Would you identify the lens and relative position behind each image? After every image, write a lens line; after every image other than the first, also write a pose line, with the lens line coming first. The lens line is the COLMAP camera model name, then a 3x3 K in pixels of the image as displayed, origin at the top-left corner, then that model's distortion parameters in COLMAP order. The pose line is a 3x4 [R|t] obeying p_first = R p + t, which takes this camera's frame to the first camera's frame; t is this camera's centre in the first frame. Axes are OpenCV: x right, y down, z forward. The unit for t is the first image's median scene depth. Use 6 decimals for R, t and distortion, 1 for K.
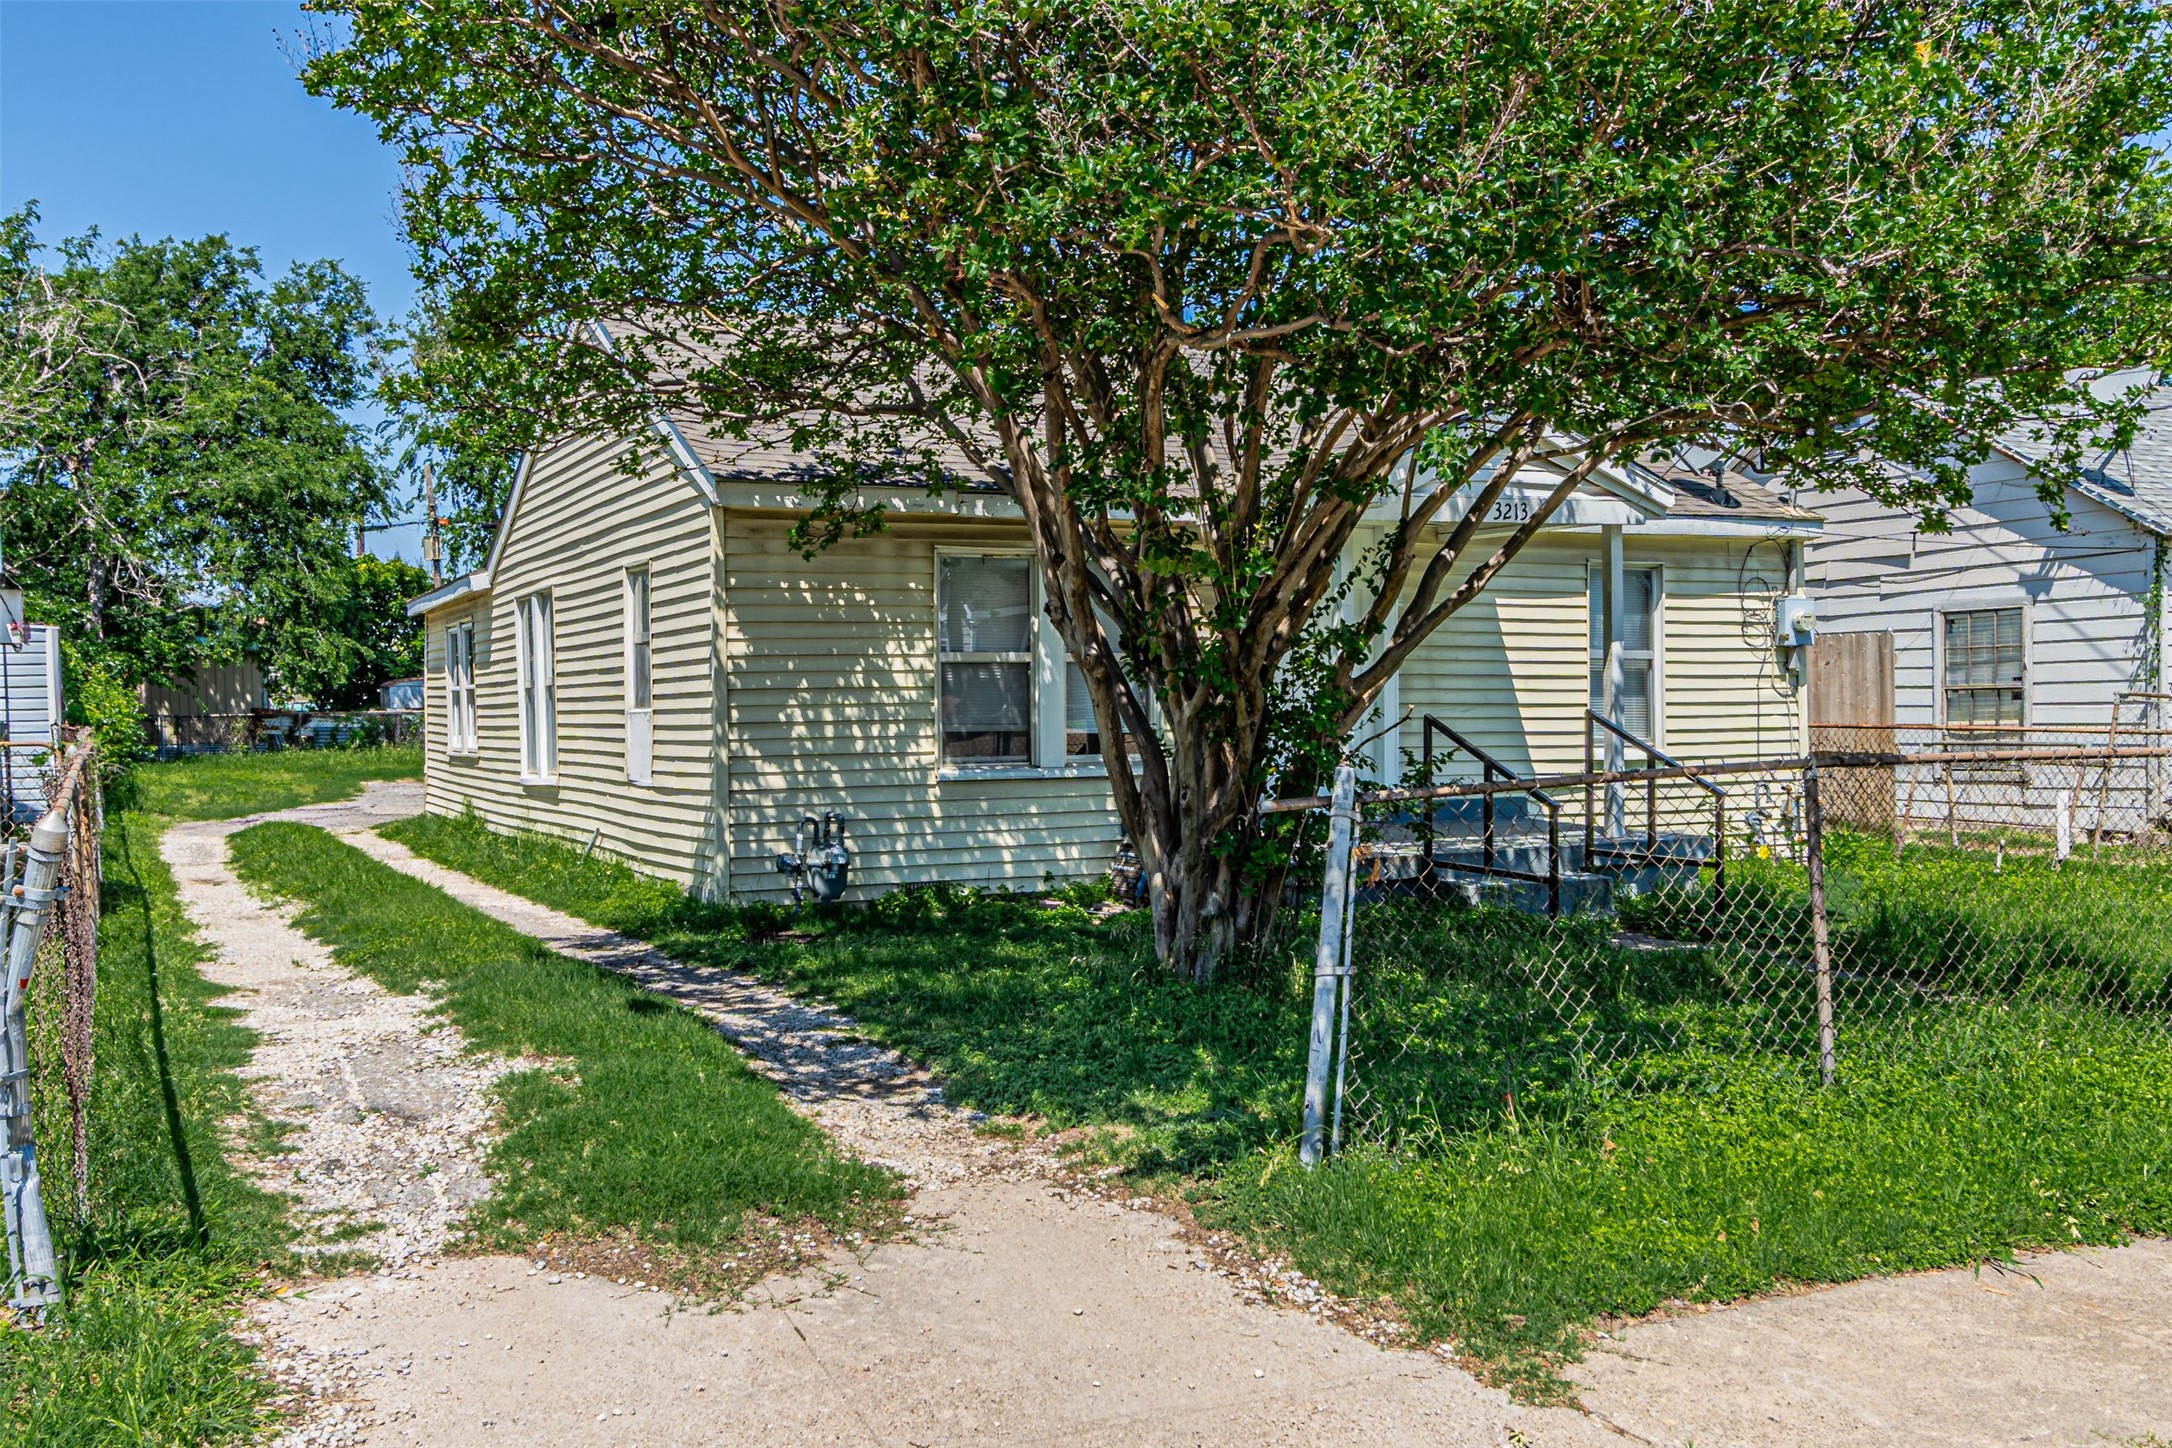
lens RADIAL K [[2040.9, 0, 1076.4], [0, 2040.9, 723.9], [0, 0, 1]] dist [0.045596, 0.000000]
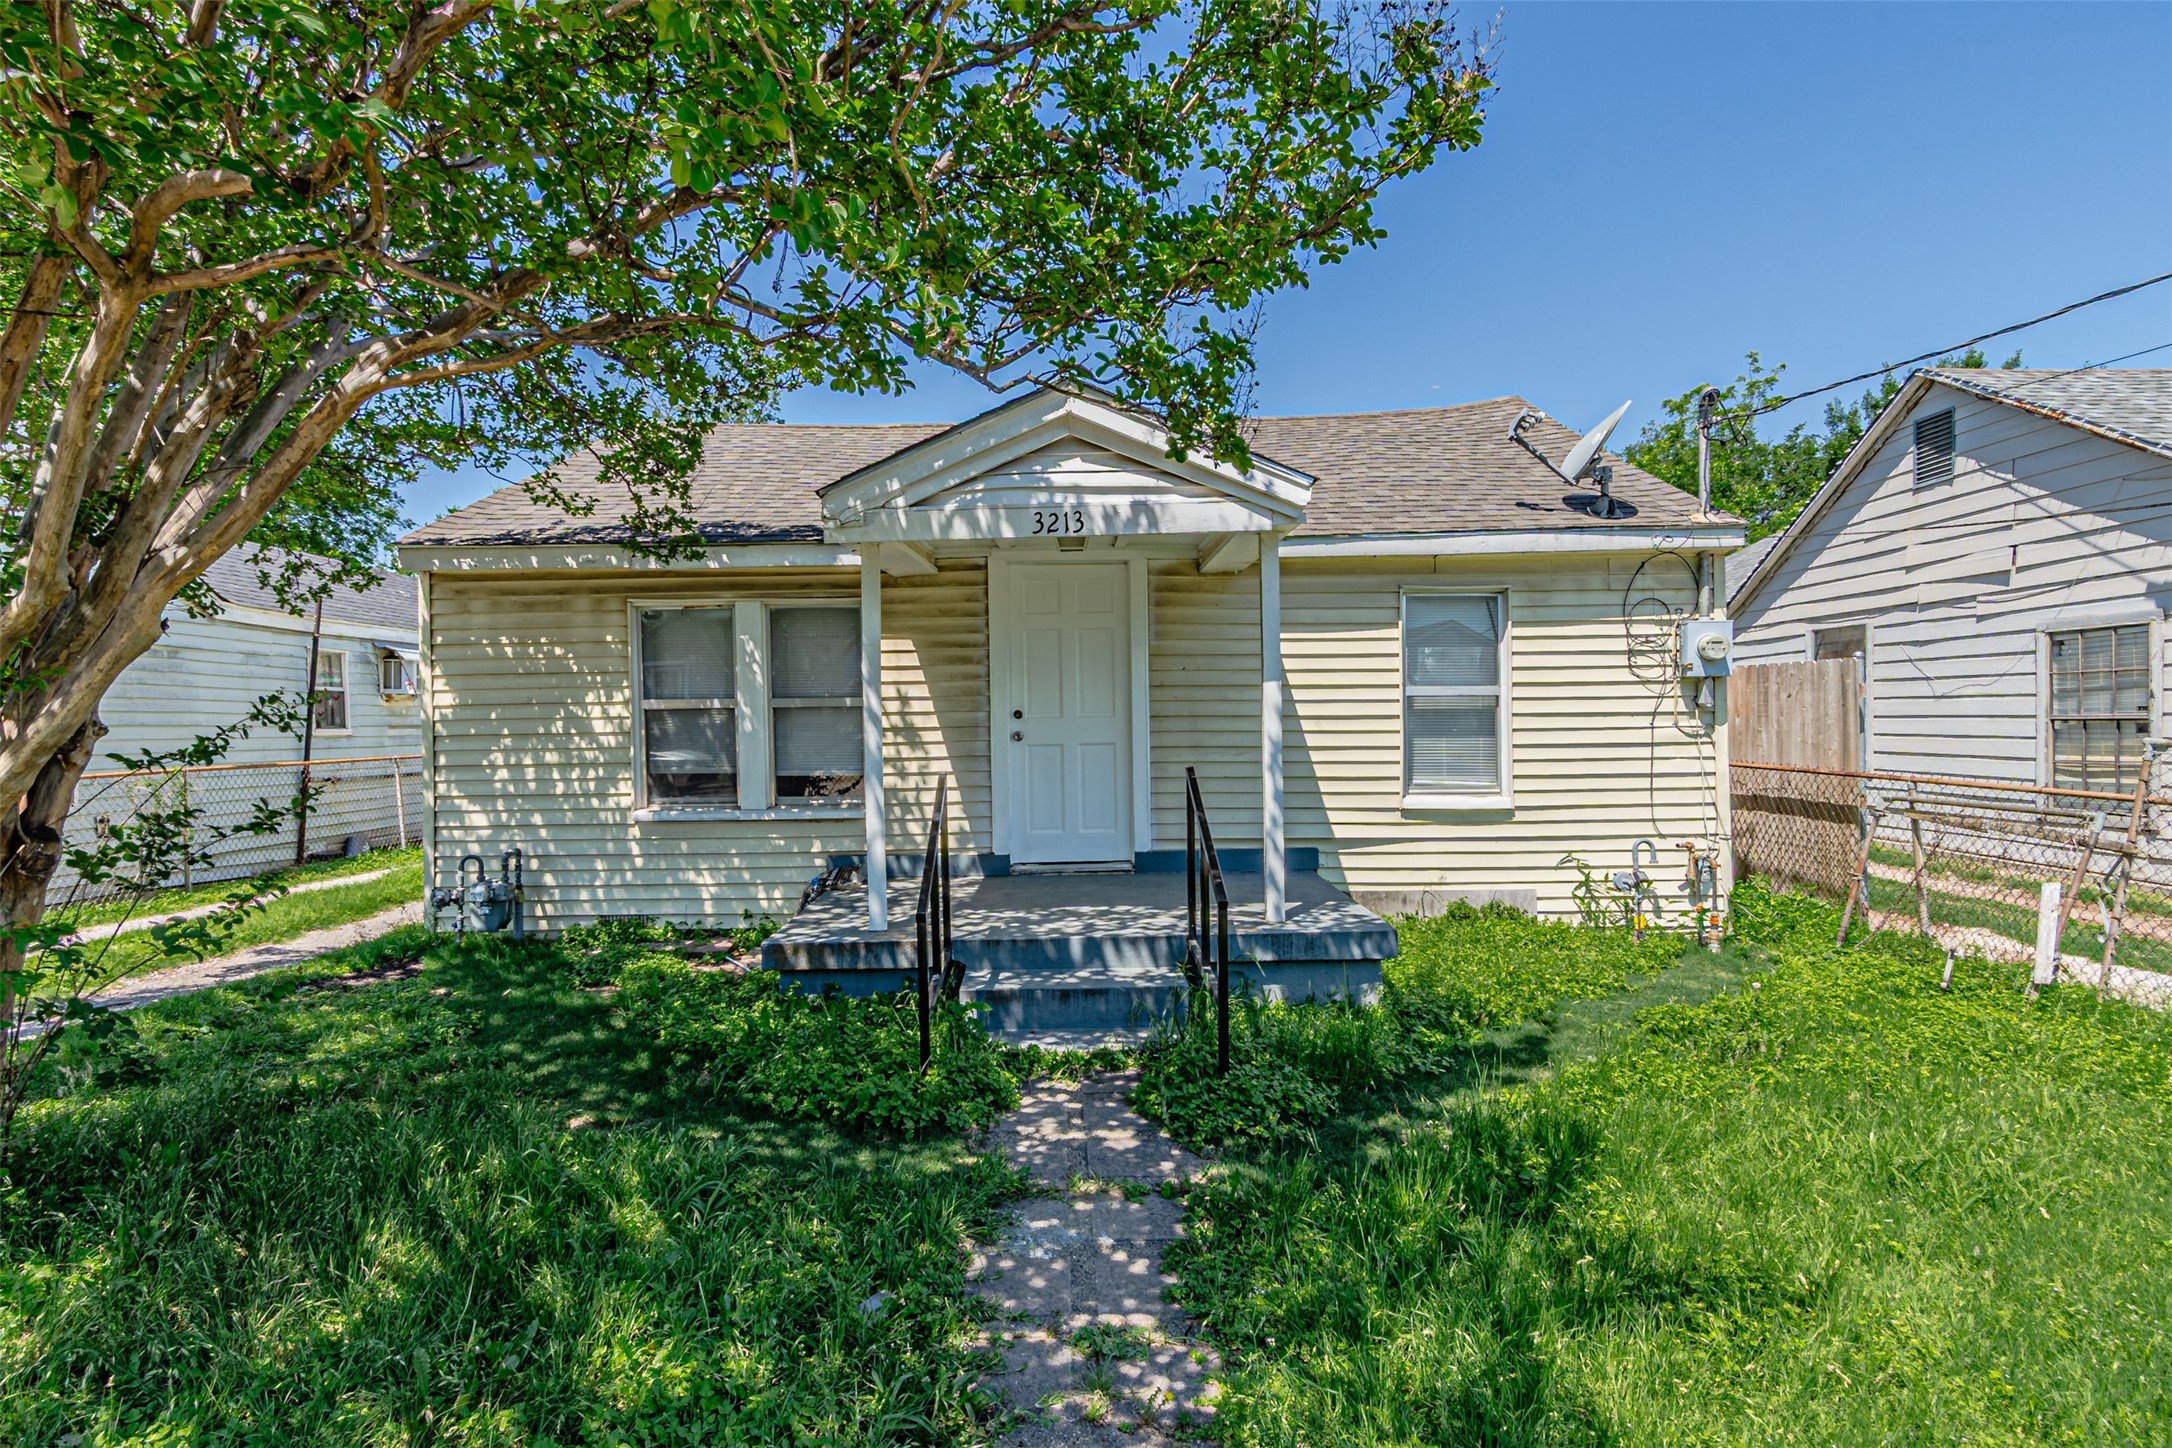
lens RADIAL K [[1086.4, 0, 1089.2], [0, 1086.4, 735.7], [0, 0, 1]] dist [0.018785, -0.002058]
pose [[0.898283, 0.007329, -0.439356, 0.389501], [-0.000378, 0.999873, 0.015906, -0.025530], [0.439417, -0.014122, 0.898172, 0.586698]]
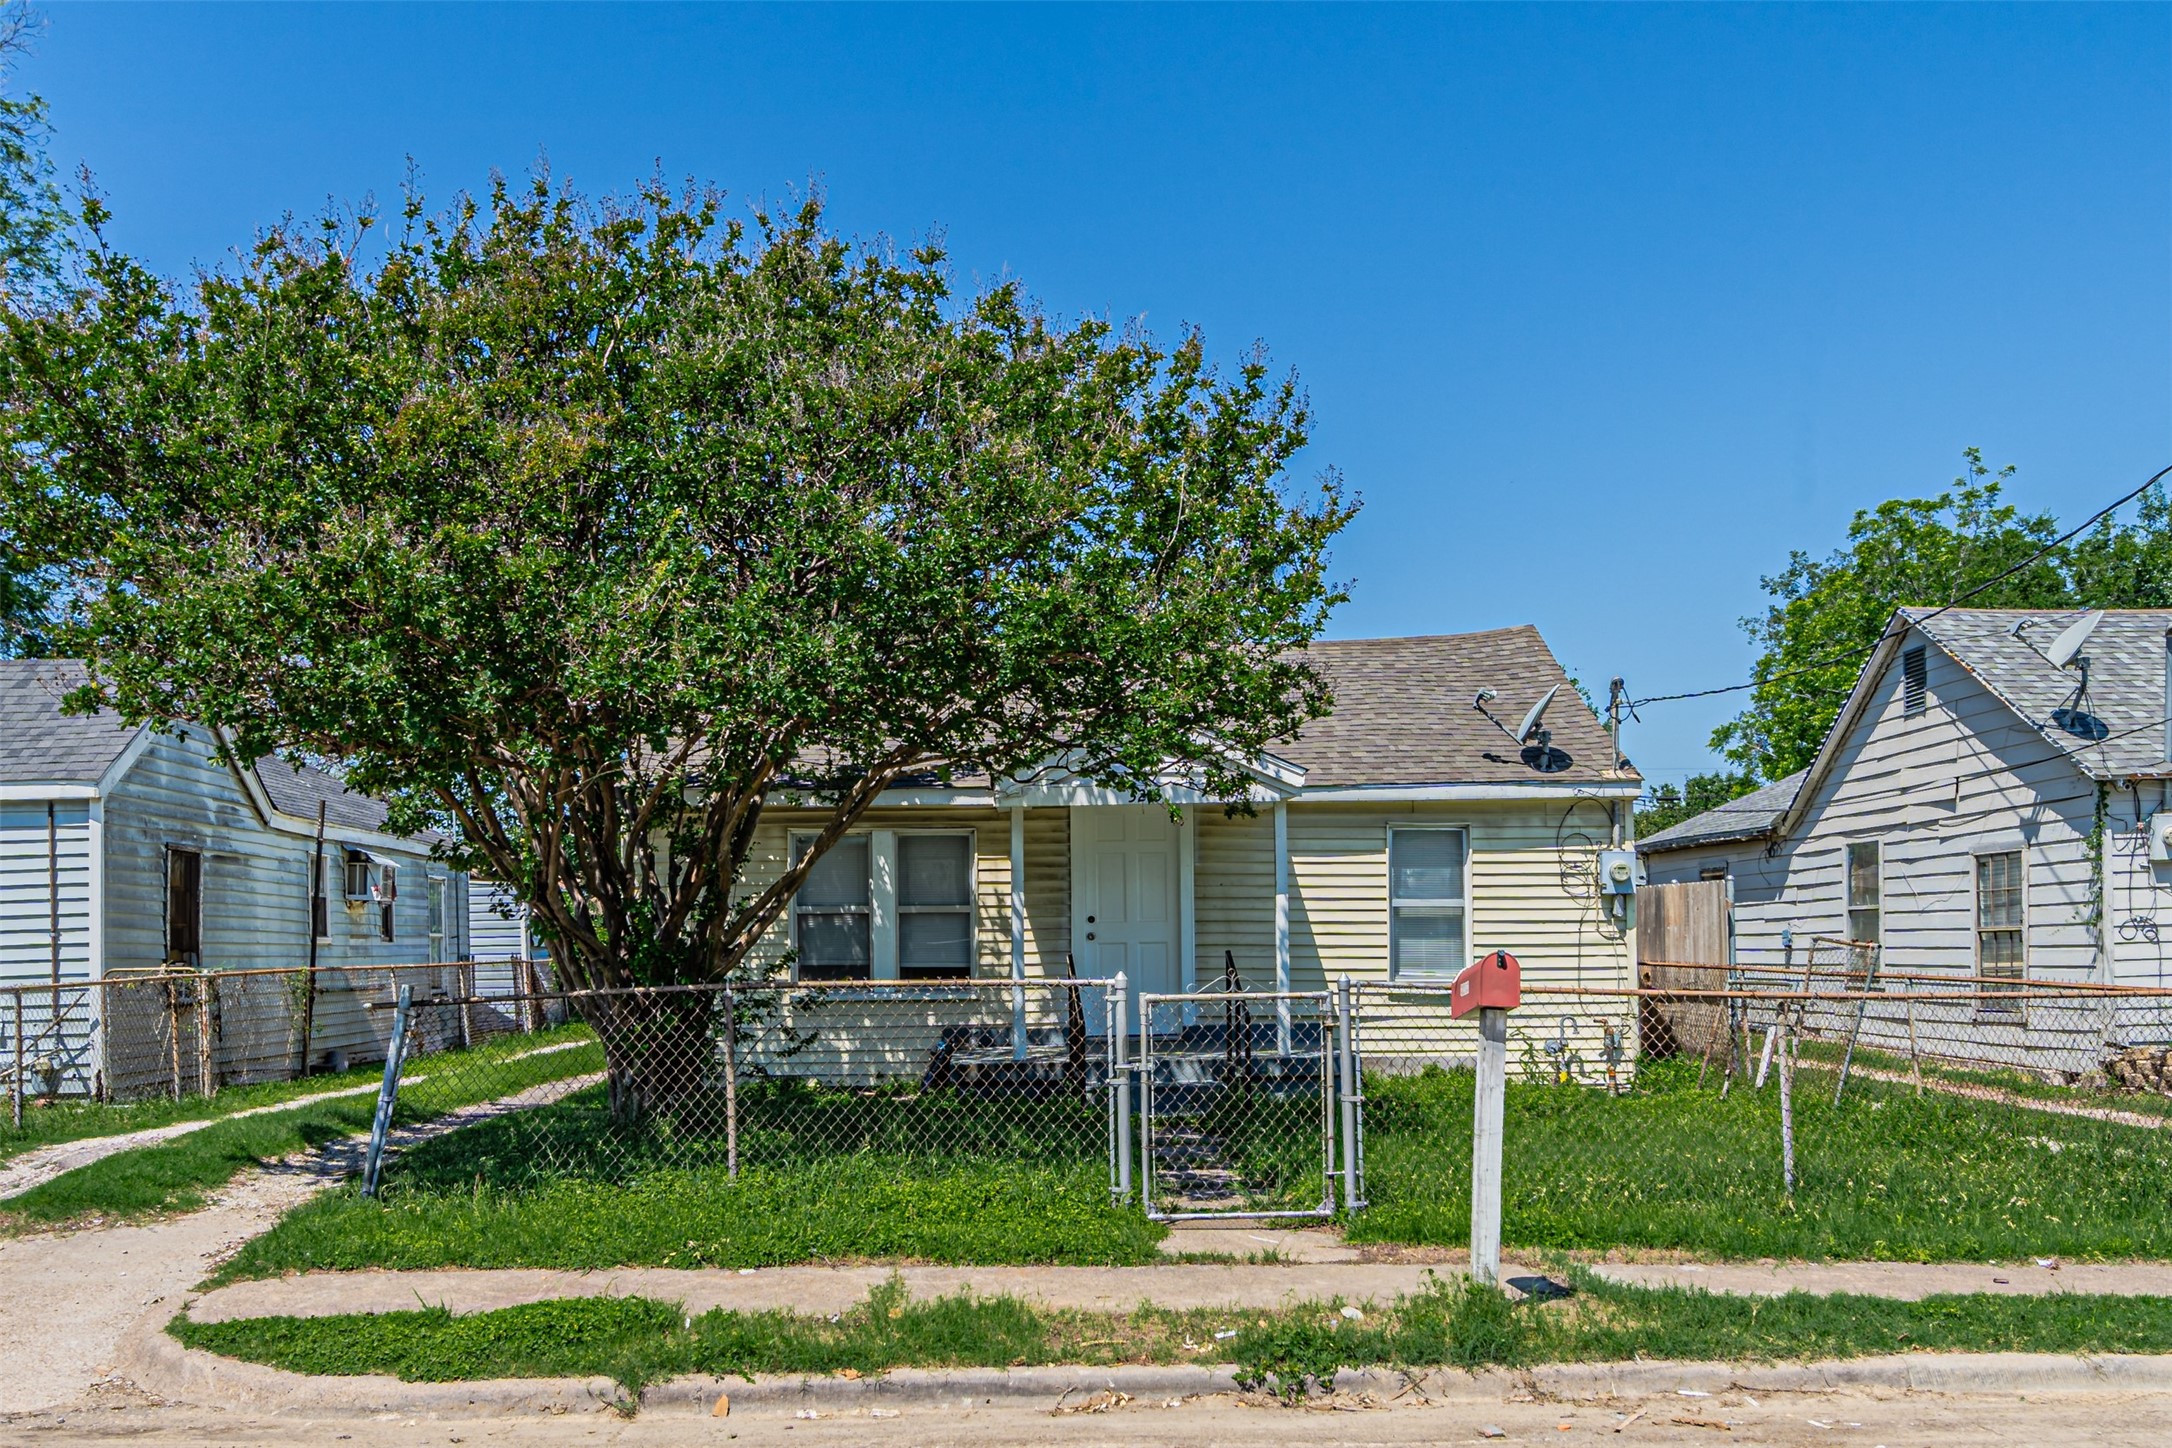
lens RADIAL K [[2040.9, 0, 1082.2], [0, 2040.9, 856.2], [0, 0, 1]] dist [0.045596, 0.000000]
pose [[0.911502, -0.012845, -0.411095, 0.660368], [-0.006210, 0.998968, -0.044985, -0.008173], [0.411248, 0.043557, 0.910482, -0.160943]]
